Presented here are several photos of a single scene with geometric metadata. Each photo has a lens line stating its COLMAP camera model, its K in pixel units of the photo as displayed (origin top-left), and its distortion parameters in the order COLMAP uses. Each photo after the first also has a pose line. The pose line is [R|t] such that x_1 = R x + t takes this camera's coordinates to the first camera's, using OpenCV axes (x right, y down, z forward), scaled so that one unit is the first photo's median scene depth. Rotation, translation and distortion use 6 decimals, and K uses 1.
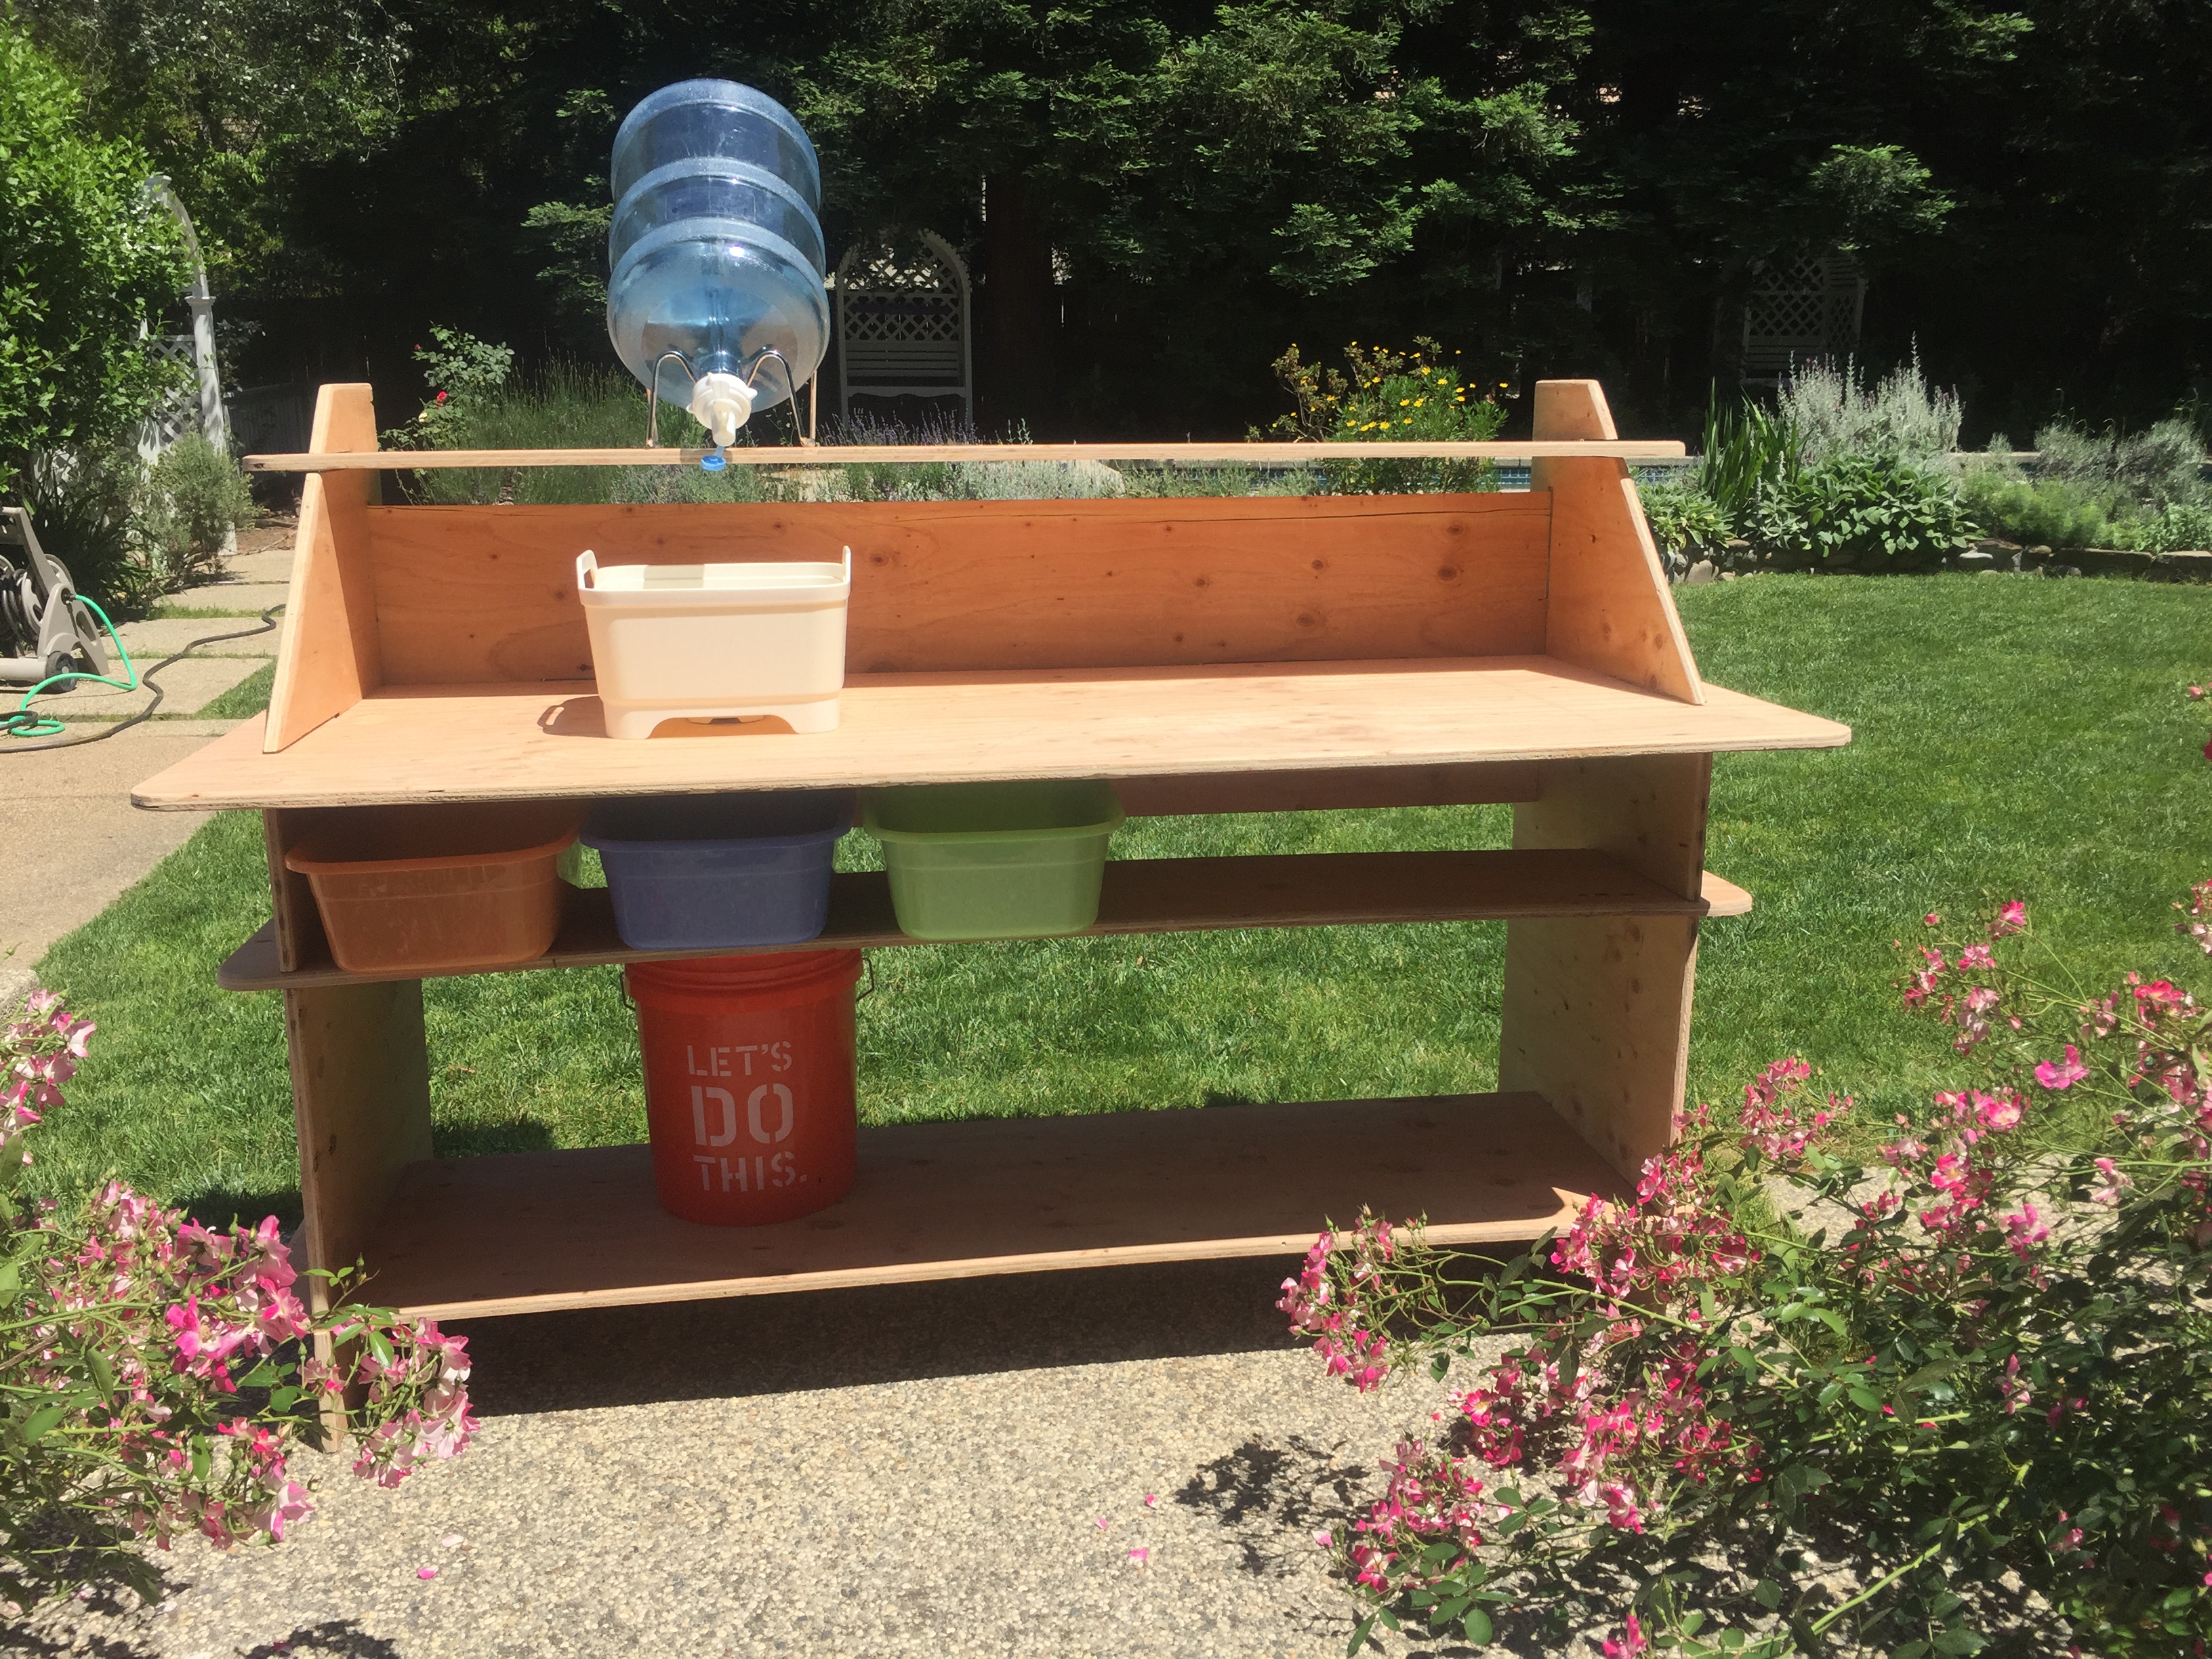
lens RADIAL K [[1934.8, 0, 1105.6], [0, 1934.8, 794.0], [0, 0, 1]] dist [0.062937, -0.074358]
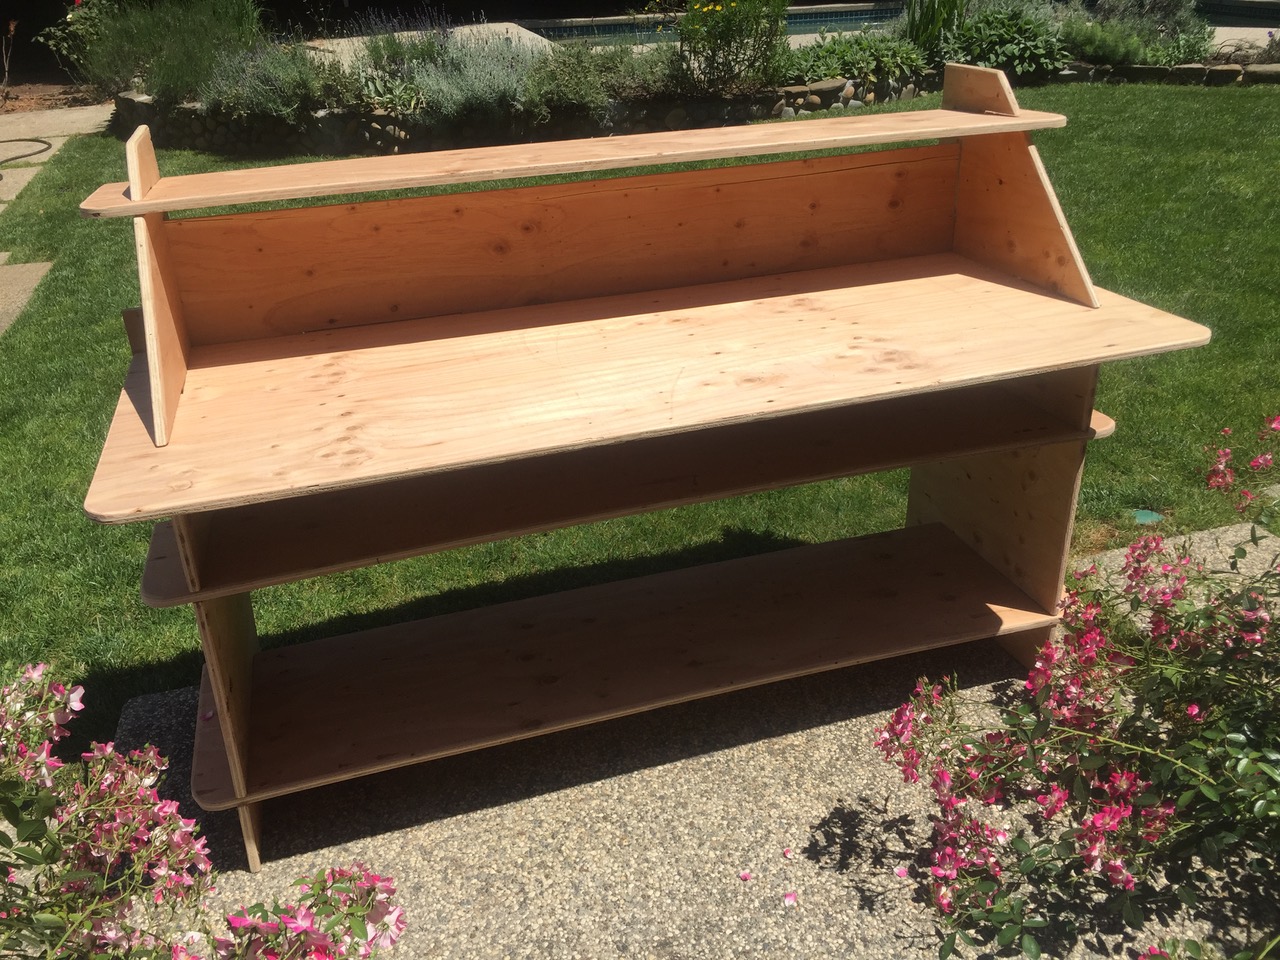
lens RADIAL K [[1119.6, 0, 639.8], [0, 1119.6, 459.5], [0, 0, 1]] dist [0.062937, -0.074358]
pose [[0.991971, -0.081550, 0.096663, -0.150786], [0.058460, 0.973447, 0.221322, -0.157395], [-0.112145, -0.213894, 0.970398, 0.165049]]
